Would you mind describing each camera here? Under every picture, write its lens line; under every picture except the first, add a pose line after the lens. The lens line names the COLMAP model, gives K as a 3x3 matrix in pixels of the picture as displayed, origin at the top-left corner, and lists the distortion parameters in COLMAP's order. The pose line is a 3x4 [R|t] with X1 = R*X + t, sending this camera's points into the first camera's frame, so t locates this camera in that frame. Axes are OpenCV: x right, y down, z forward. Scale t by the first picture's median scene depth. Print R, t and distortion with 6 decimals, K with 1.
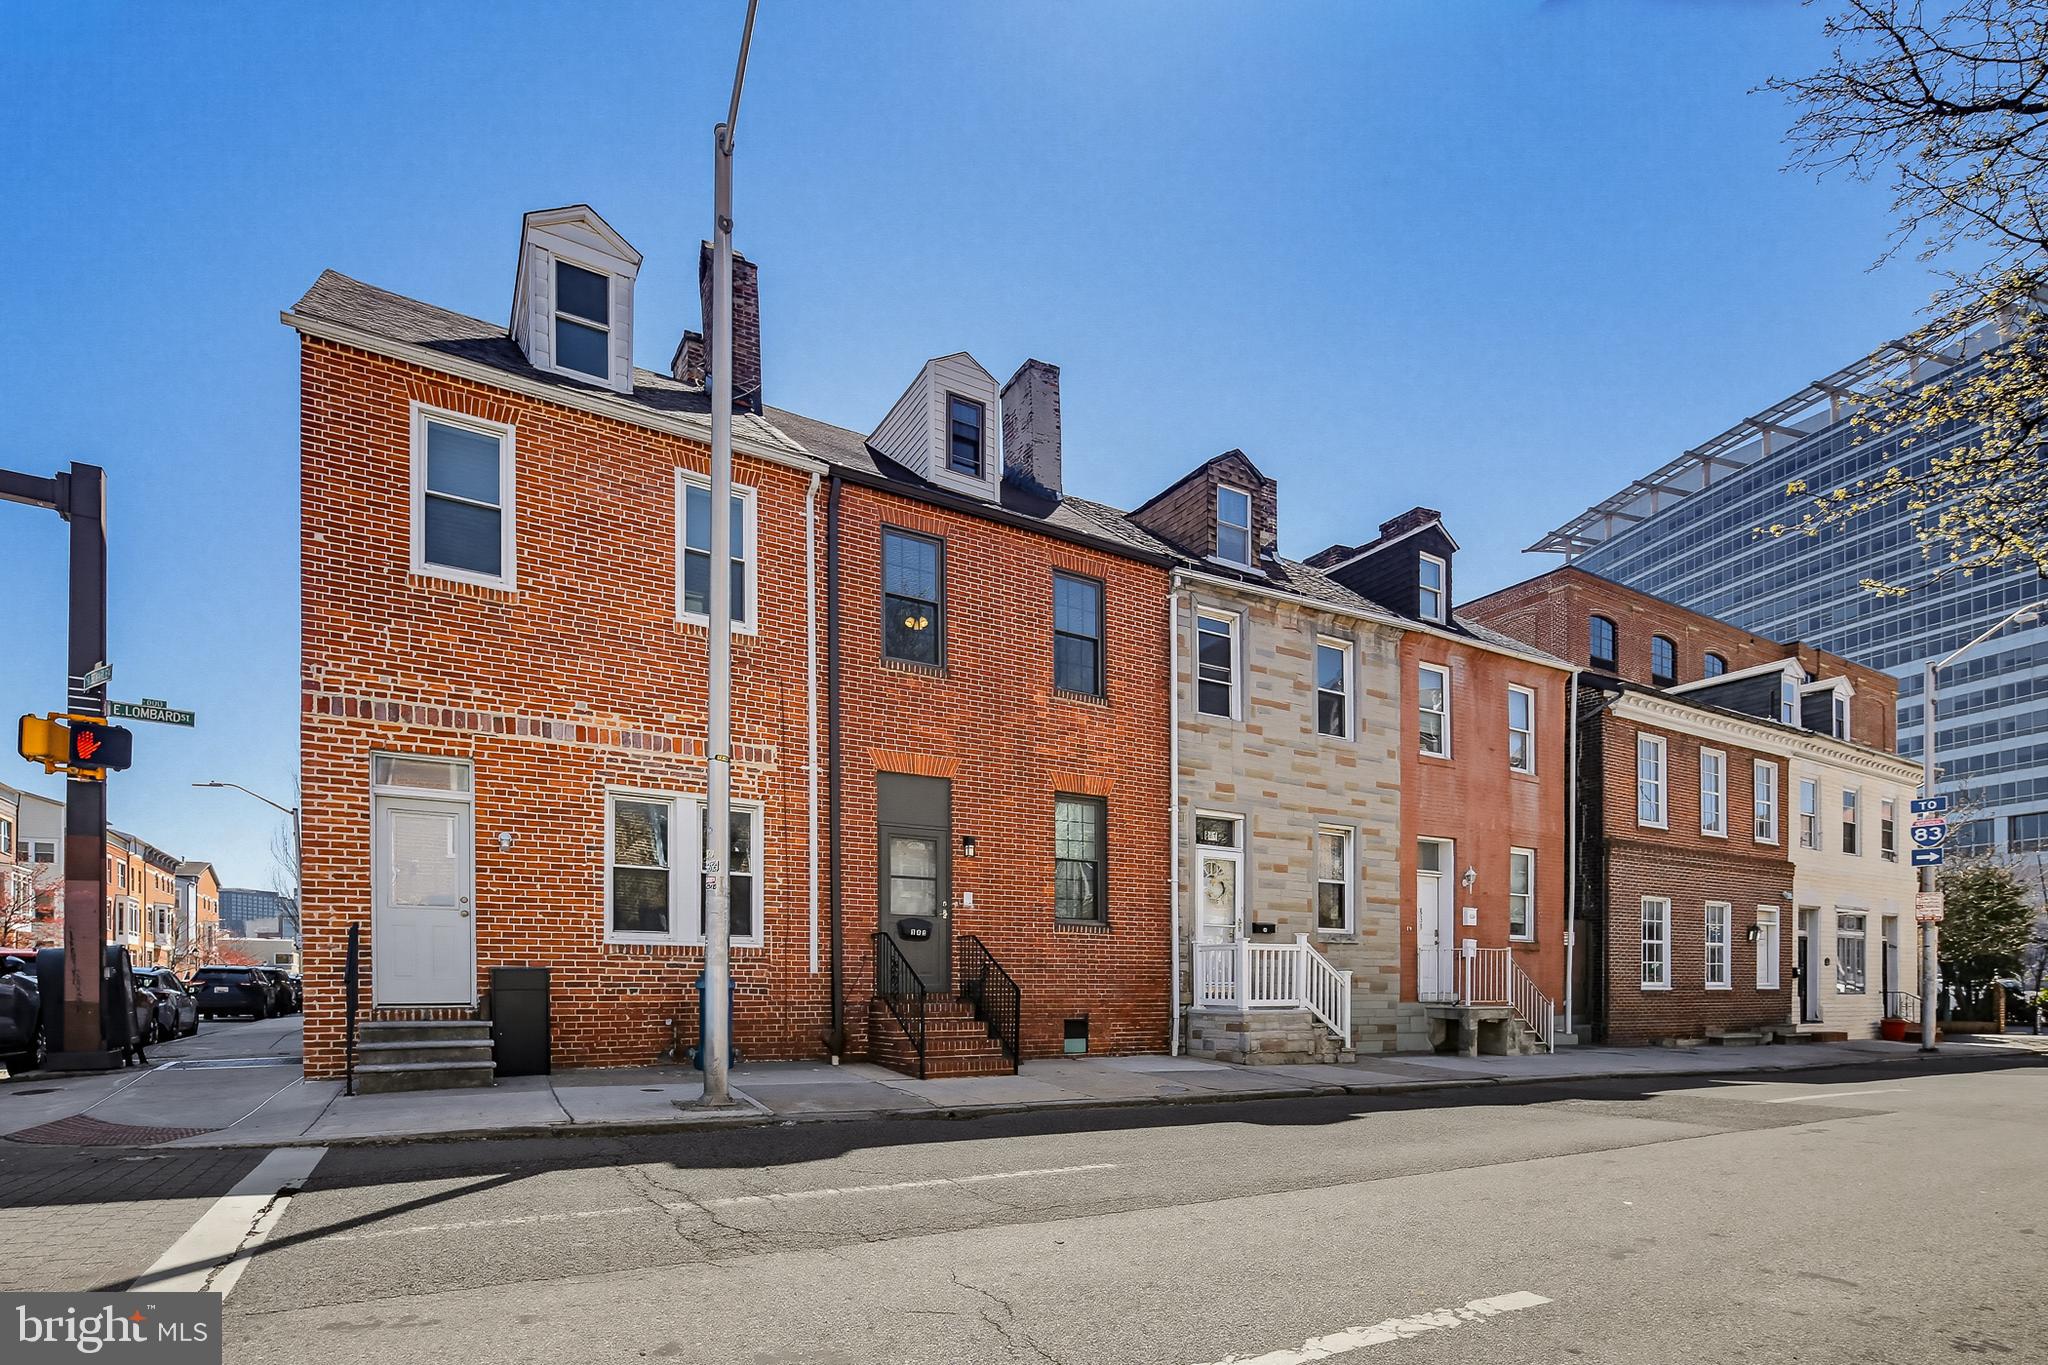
lens RADIAL K [[1006.6, 0, 1004.1], [0, 1006.6, 679.6], [0, 0, 1]] dist [-0.000508, -0.000773]
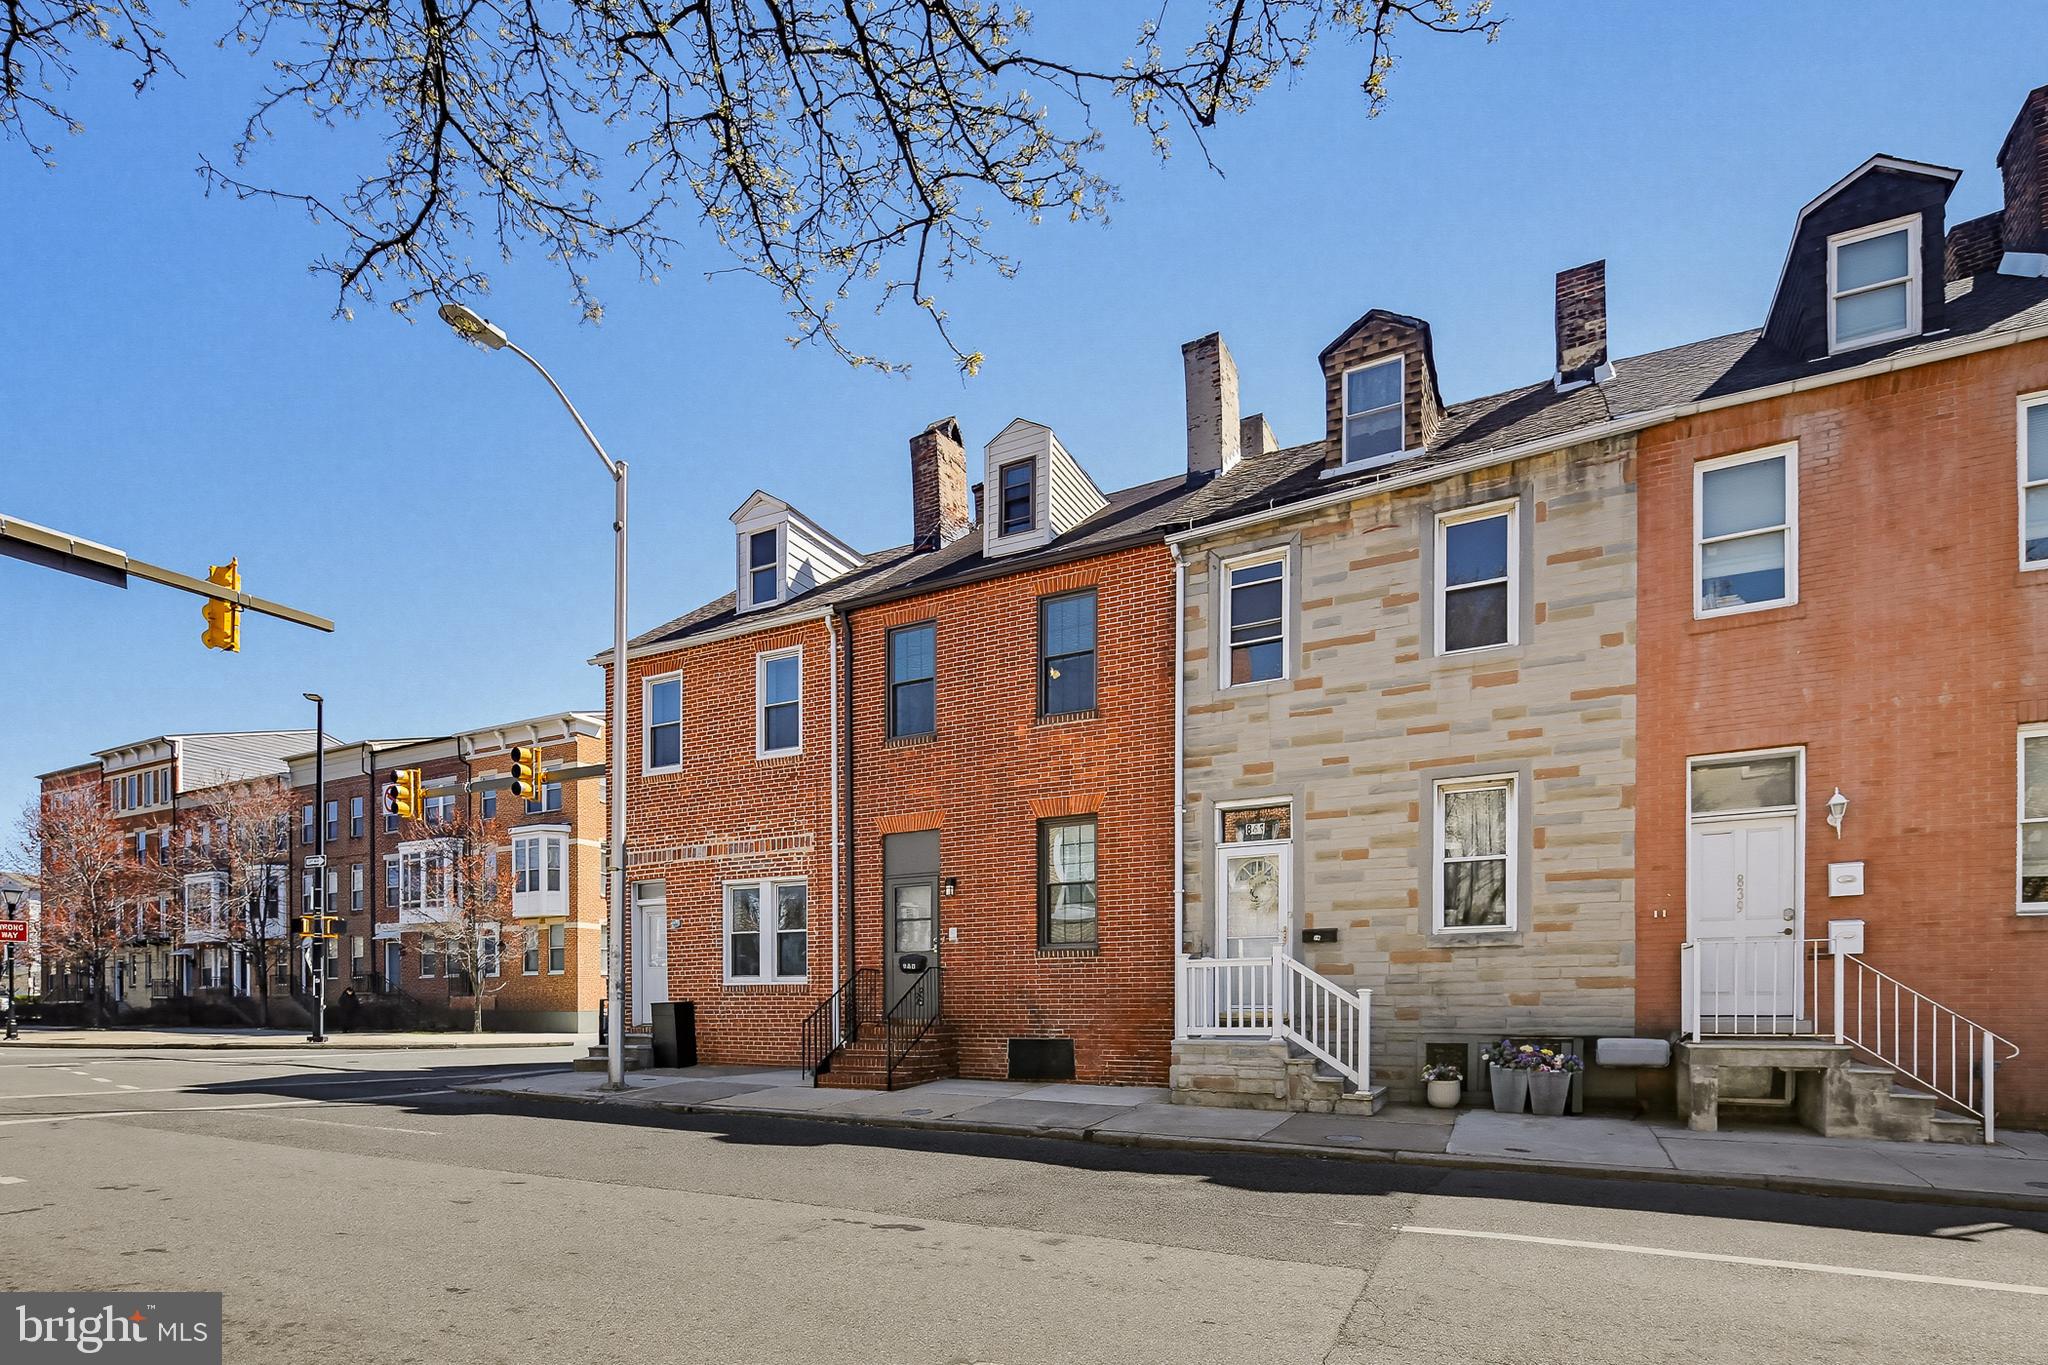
lens RADIAL K [[1006.6, 0, 1004.1], [0, 1006.6, 679.6], [0, 0, 1]] dist [-0.000508, -0.000773]
pose [[0.501991, -0.273431, -0.820512, 0.862303], [0.256132, 0.953151, -0.160930, 0.124808], [0.826076, -0.129374, 0.548508, 0.408280]]
